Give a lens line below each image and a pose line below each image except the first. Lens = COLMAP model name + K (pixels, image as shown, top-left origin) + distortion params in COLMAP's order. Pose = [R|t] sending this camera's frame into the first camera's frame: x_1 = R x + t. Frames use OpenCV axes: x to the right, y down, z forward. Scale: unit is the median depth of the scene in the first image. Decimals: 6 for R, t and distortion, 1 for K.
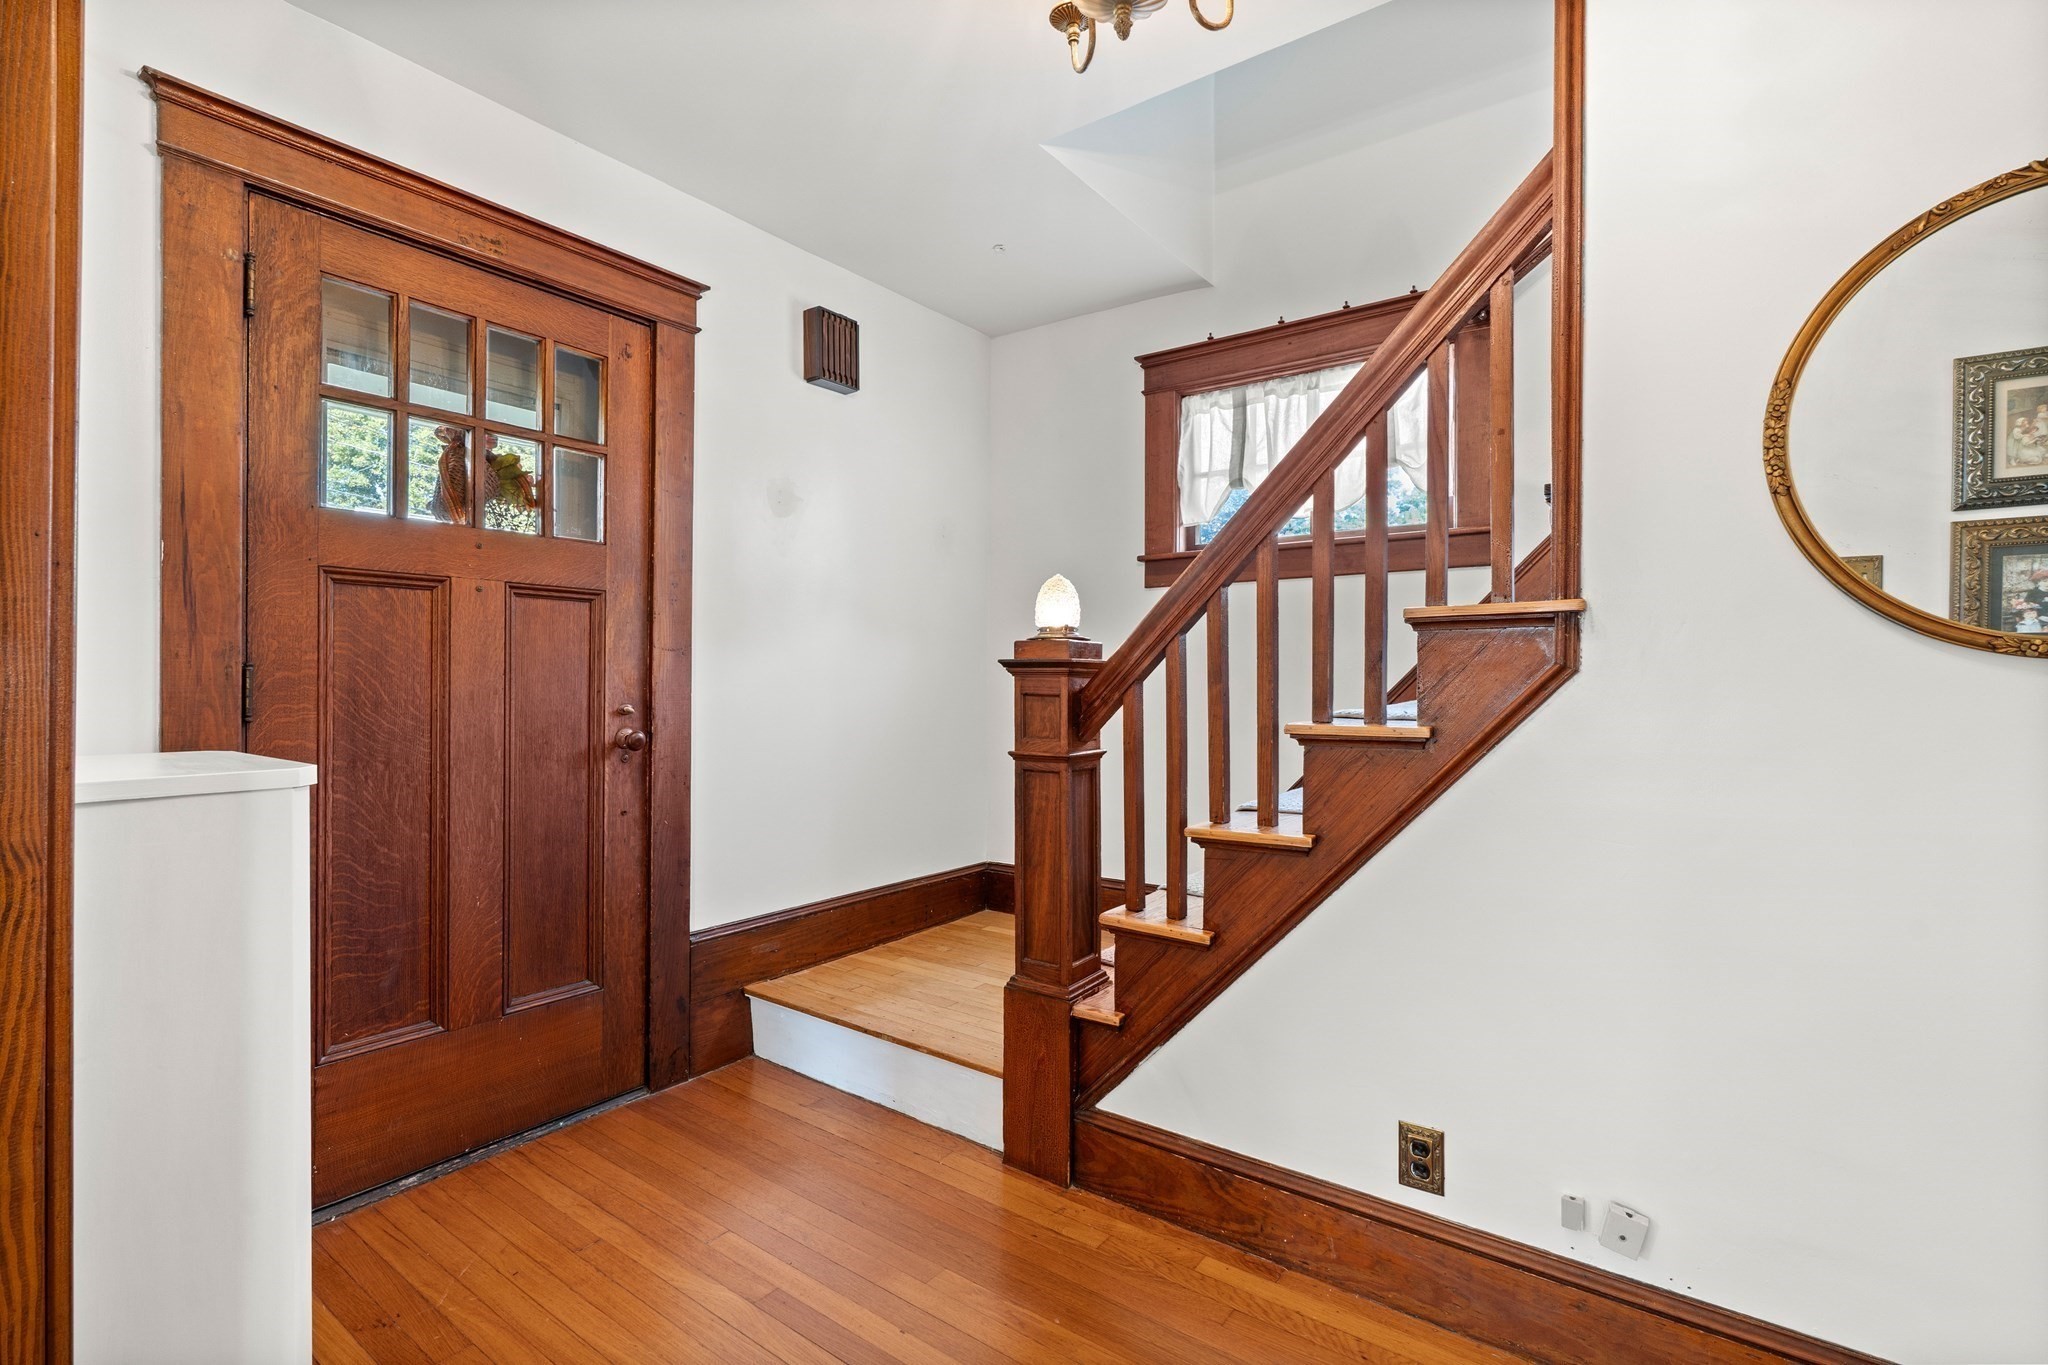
lens RADIAL K [[931.4, 0, 1025.3], [0, 931.4, 682.8], [0, 0, 1]] dist [-0.009965, 0.002930]
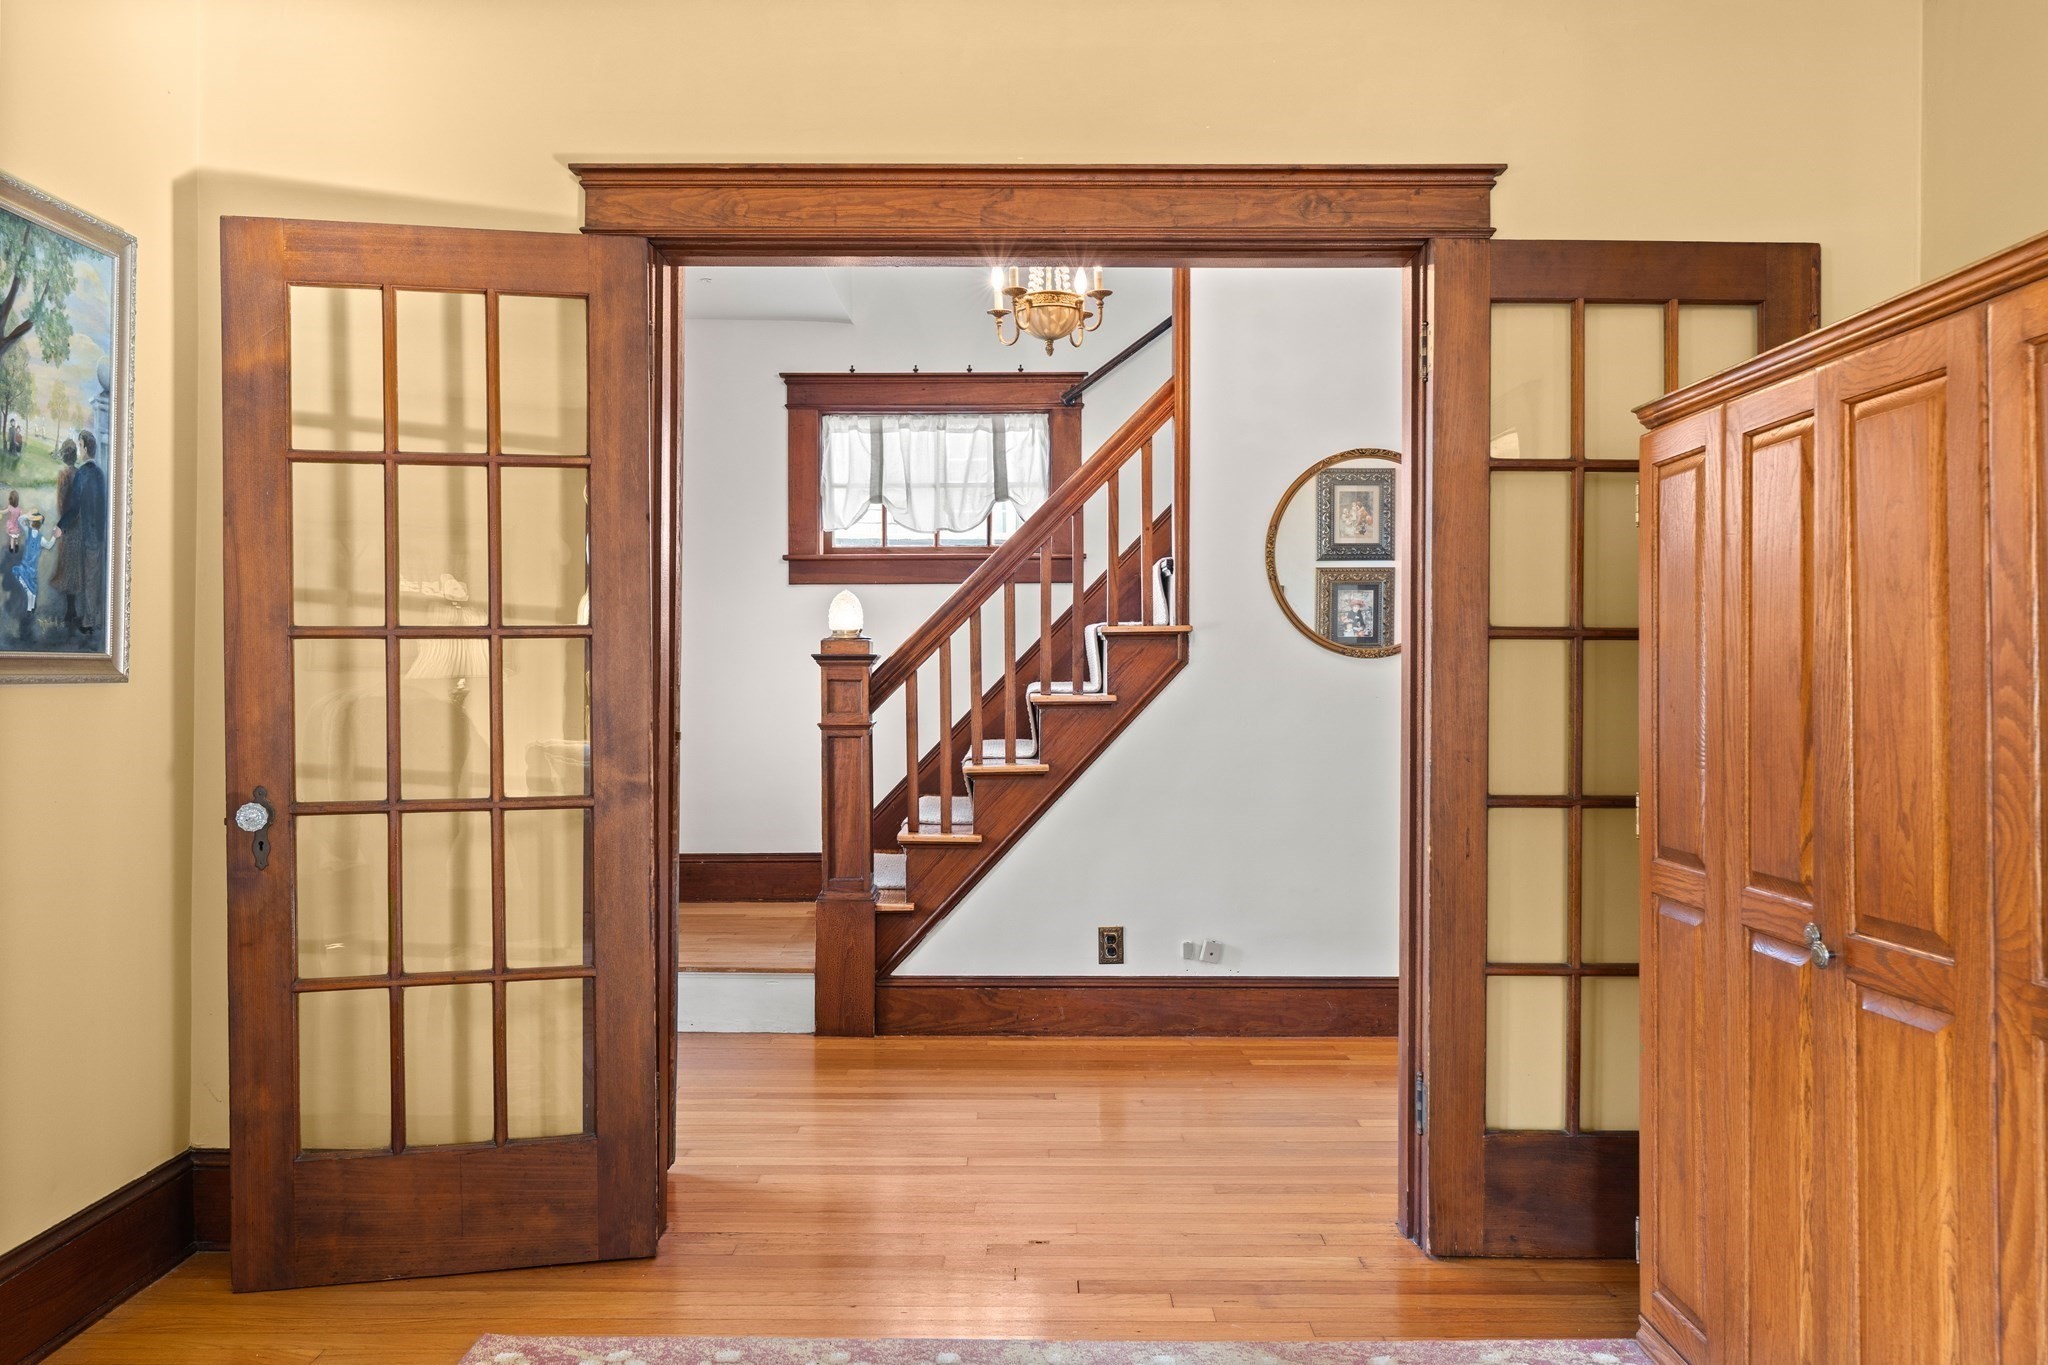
lens RADIAL K [[1484.9, 0, 1029.3], [0, 1484.9, 670.4], [0, 0, 1]] dist [-0.001237, 0.004979]
pose [[0.811178, -0.006793, 0.584760, -1.008750], [0.006266, 0.999976, 0.002924, -0.005801], [-0.584766, 0.001292, 0.811201, -0.887596]]
